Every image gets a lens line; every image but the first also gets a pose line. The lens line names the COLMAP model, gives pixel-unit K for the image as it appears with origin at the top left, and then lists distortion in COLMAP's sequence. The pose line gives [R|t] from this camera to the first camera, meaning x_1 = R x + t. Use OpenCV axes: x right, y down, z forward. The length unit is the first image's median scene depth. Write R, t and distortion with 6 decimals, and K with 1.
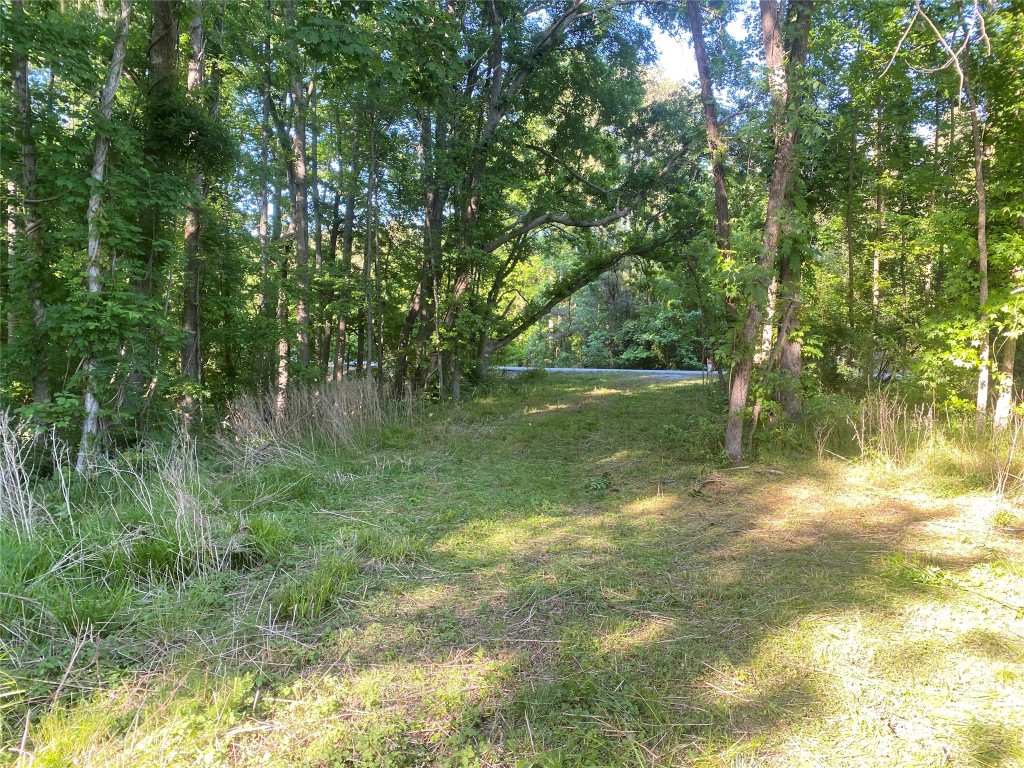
lens RADIAL K [[760.1, 0, 512.0], [0, 760.1, 384.0], [0, 0, 1]] dist [0.075513, -0.092782]
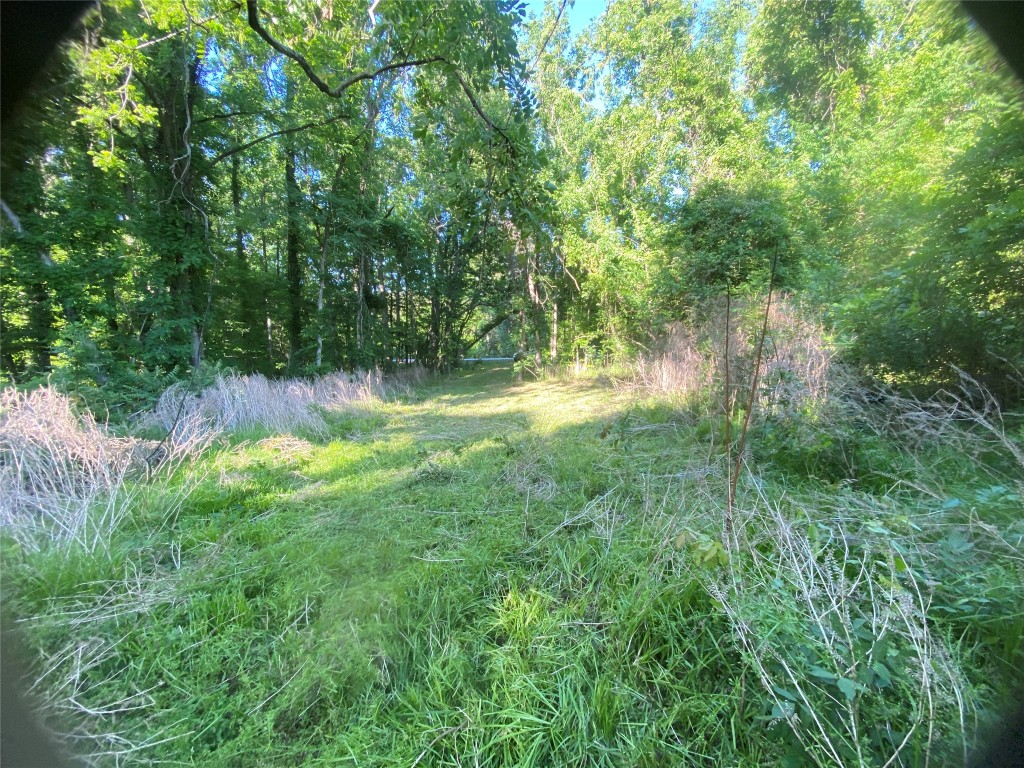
lens RADIAL K [[416.9, 0, 512.0], [0, 416.9, 384.0], [0, 0, 1]] dist [0.000176, 0.000003]
pose [[0.994677, -0.045530, 0.092439, 0.008636], [0.041372, 0.998065, 0.046407, -0.000175], [-0.094373, -0.042336, 0.994636, -0.424591]]
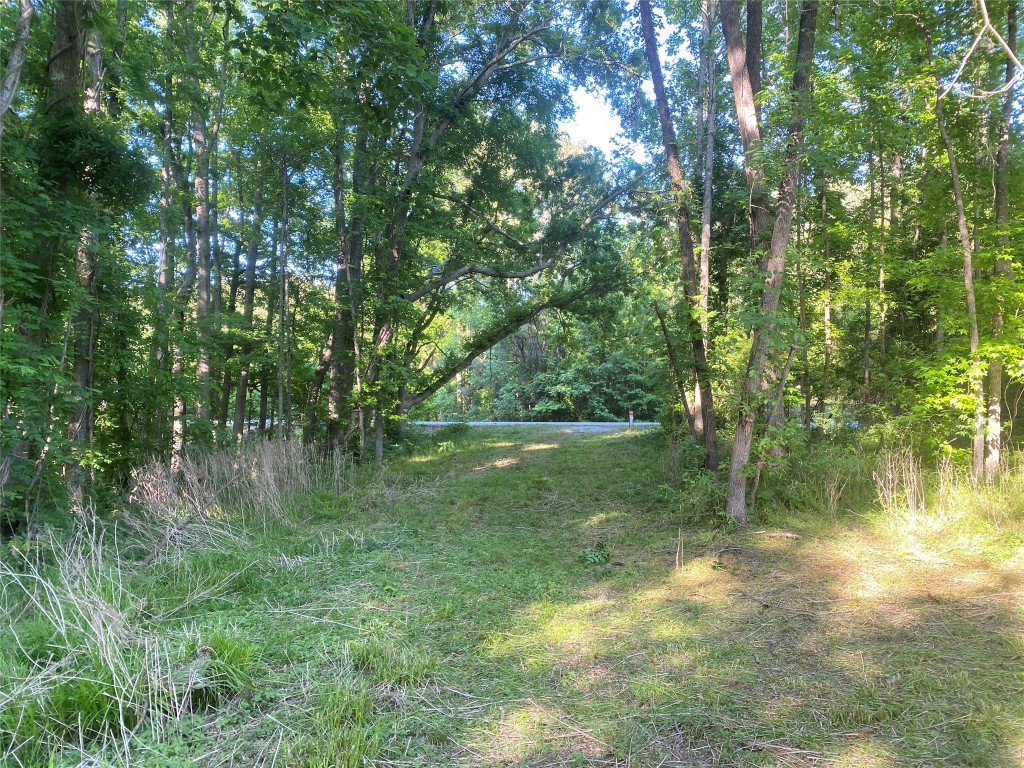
lens RADIAL K [[760.1, 0, 512.0], [0, 760.1, 384.0], [0, 0, 1]] dist [0.075513, -0.092782]
pose [[0.990610, -0.013882, 0.136011, -0.032583], [0.023429, 0.997353, -0.068841, -0.002586], [-0.134695, 0.071381, 0.988313, 0.043364]]
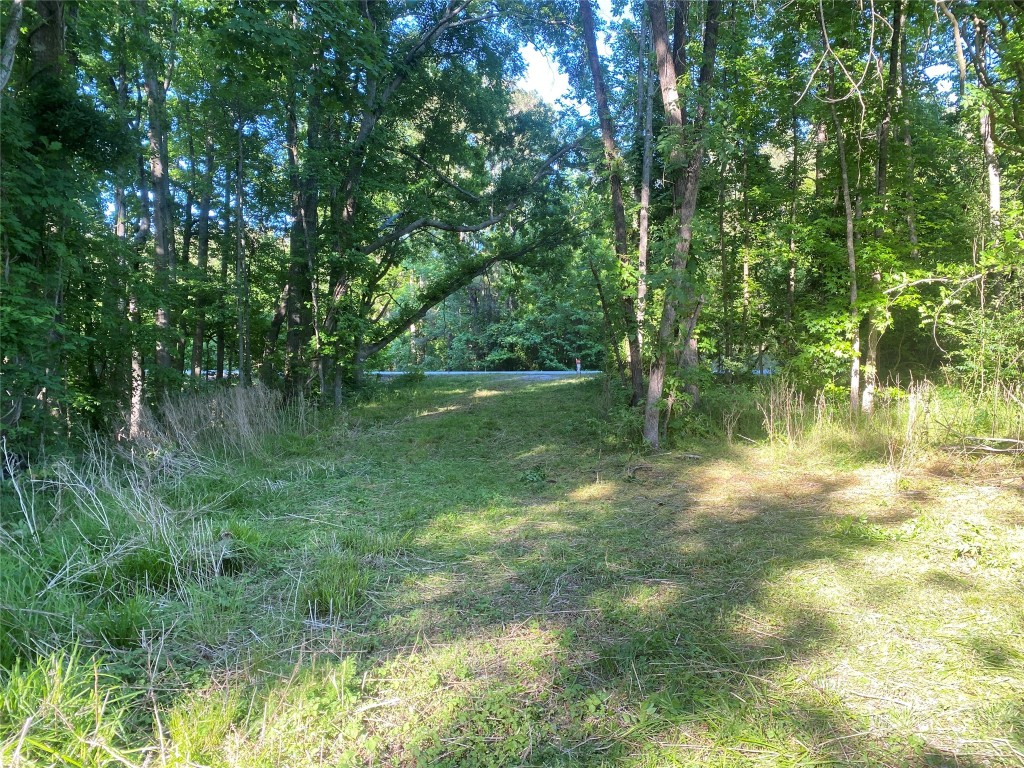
lens RADIAL K [[760.1, 0, 512.0], [0, 760.1, 384.0], [0, 0, 1]] dist [0.075513, -0.092782]
pose [[0.980584, -0.027962, 0.194096, -0.038233], [0.029145, 0.999570, -0.003238, 0.002132], [-0.193922, 0.008832, 0.980977, -0.007488]]
